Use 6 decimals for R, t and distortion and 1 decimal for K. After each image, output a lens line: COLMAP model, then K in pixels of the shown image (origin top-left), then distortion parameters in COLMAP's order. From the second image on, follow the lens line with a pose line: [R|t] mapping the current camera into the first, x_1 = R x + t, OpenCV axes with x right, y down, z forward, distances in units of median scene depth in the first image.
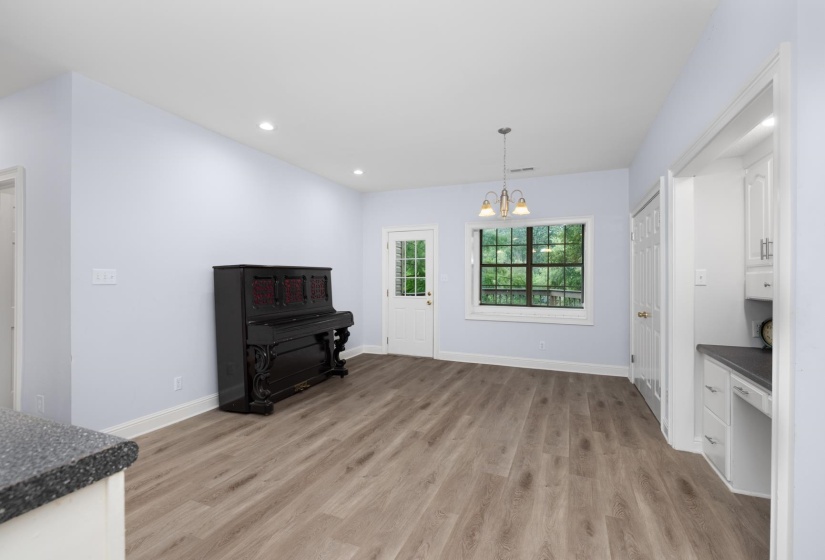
lens RADIAL K [[371.2, 0, 398.7], [0, 371.2, 277.7], [0, 0, 1]] dist [-0.002407, 0.000458]
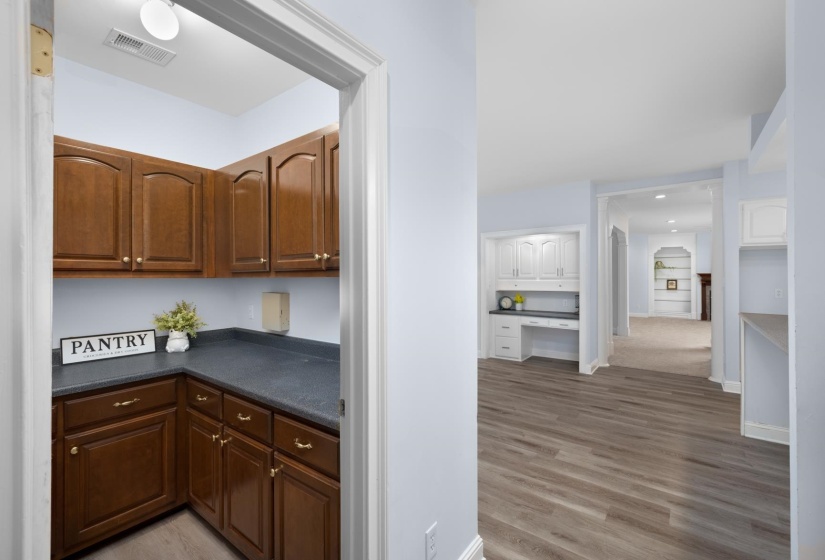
lens RADIAL K [[371.2, 0, 408.7], [0, 371.2, 273.5], [0, 0, 1]] dist [-0.002407, 0.000458]
pose [[0.231561, 0.003992, 0.972812, -1.854481], [0.001192, 0.999990, -0.004387, -0.054565], [-0.972820, 0.002175, 0.231553, 1.121843]]
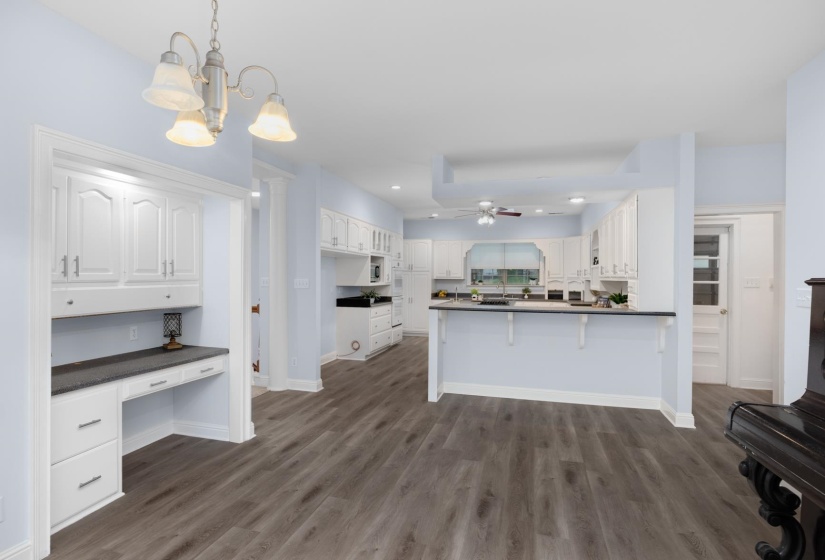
lens RADIAL K [[414.0, 0, 413.5], [0, 414.0, 279.5], [0, 0, 1]] dist [0.000256, -0.000047]
pose [[-0.986884, -0.006770, -0.161288, 0.261238], [-0.007077, 0.999974, 0.001326, -0.046137], [0.161275, 0.002450, -0.986907, 2.204338]]
